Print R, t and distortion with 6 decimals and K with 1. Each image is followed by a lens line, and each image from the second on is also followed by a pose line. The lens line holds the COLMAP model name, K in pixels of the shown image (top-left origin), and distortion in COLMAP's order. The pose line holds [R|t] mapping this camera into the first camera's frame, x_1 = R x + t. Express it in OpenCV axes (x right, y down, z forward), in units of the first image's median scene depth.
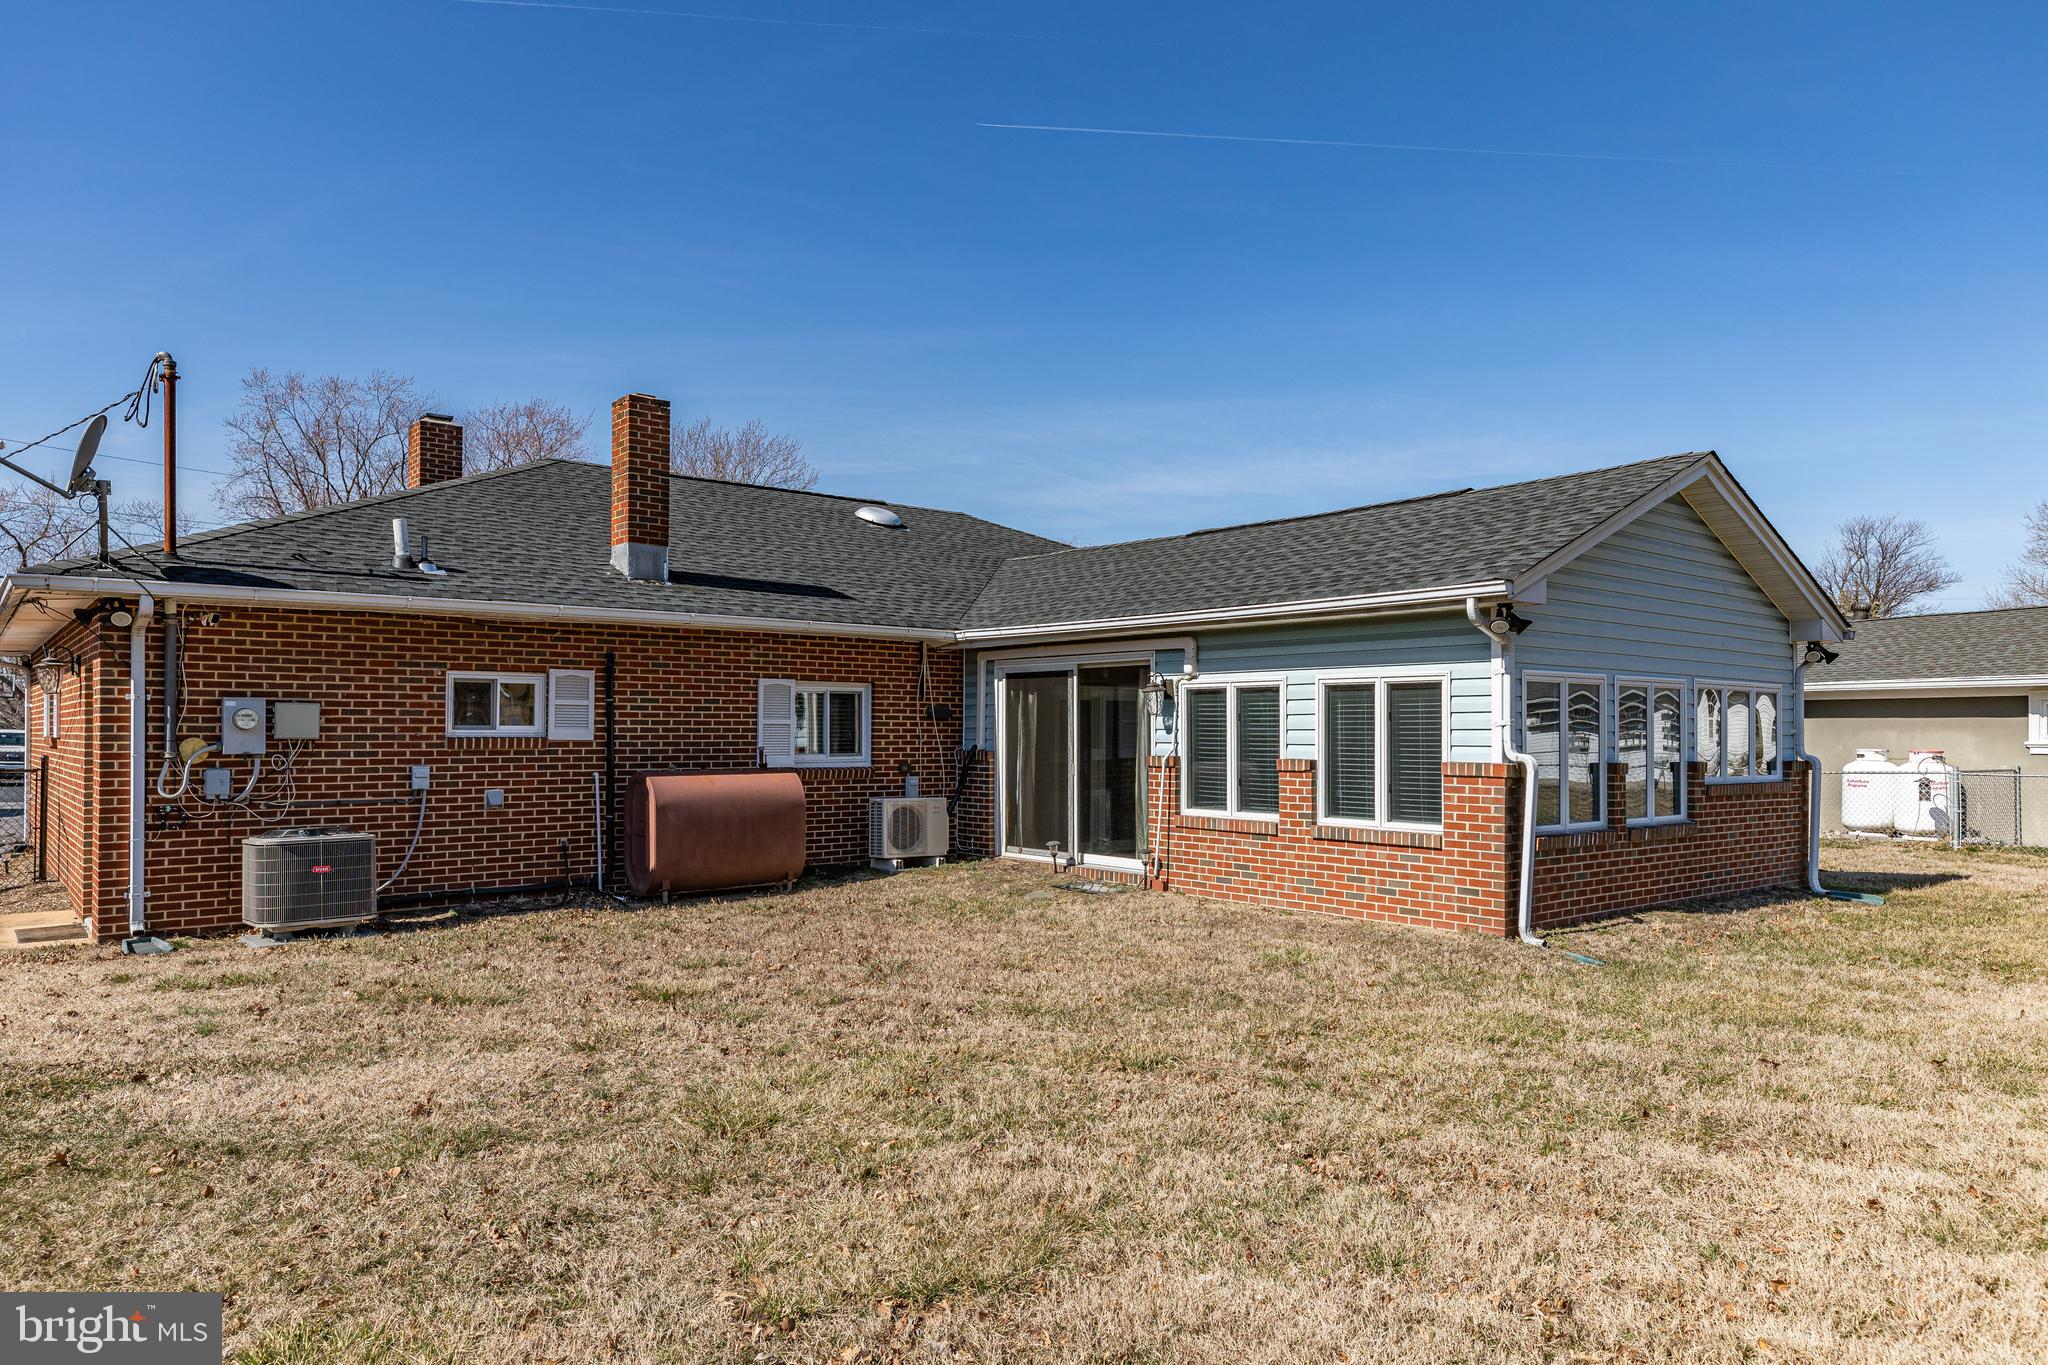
lens RADIAL K [[1403.1, 0, 1022.9], [0, 1403.1, 700.7], [0, 0, 1]] dist [0.007570, 0.002115]
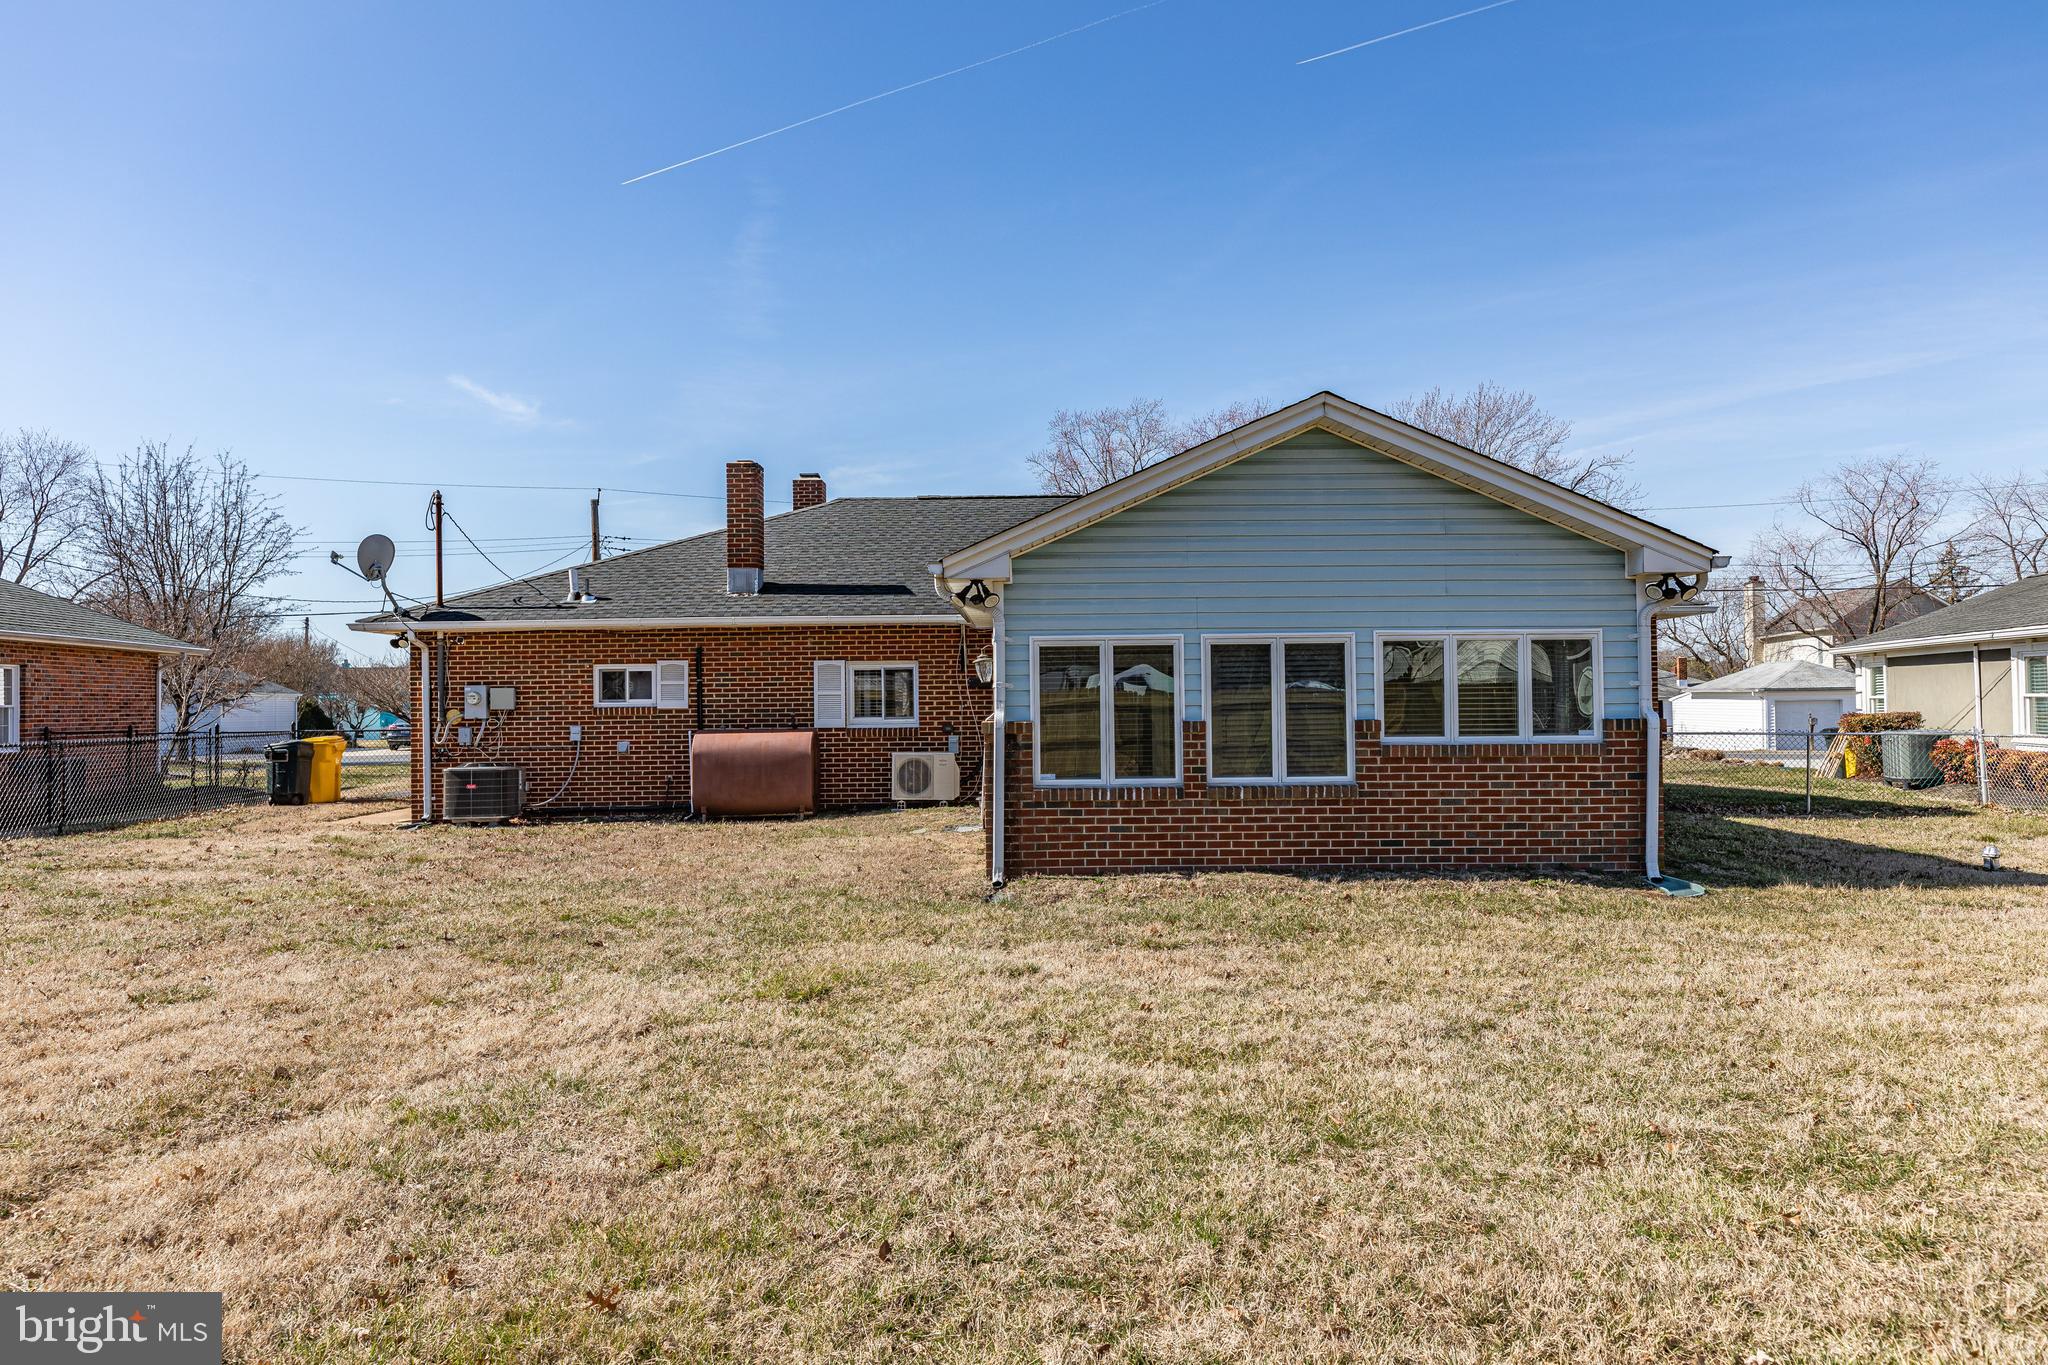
lens RADIAL K [[1410.9, 0, 1024.3], [0, 1410.9, 681.7], [0, 0, 1]] dist [-0.005019, -0.000766]
pose [[0.745160, -0.022430, -0.666508, 0.924322], [0.029445, 0.999566, -0.000718, 0.011923], [0.666235, -0.019090, 0.745497, 0.148097]]
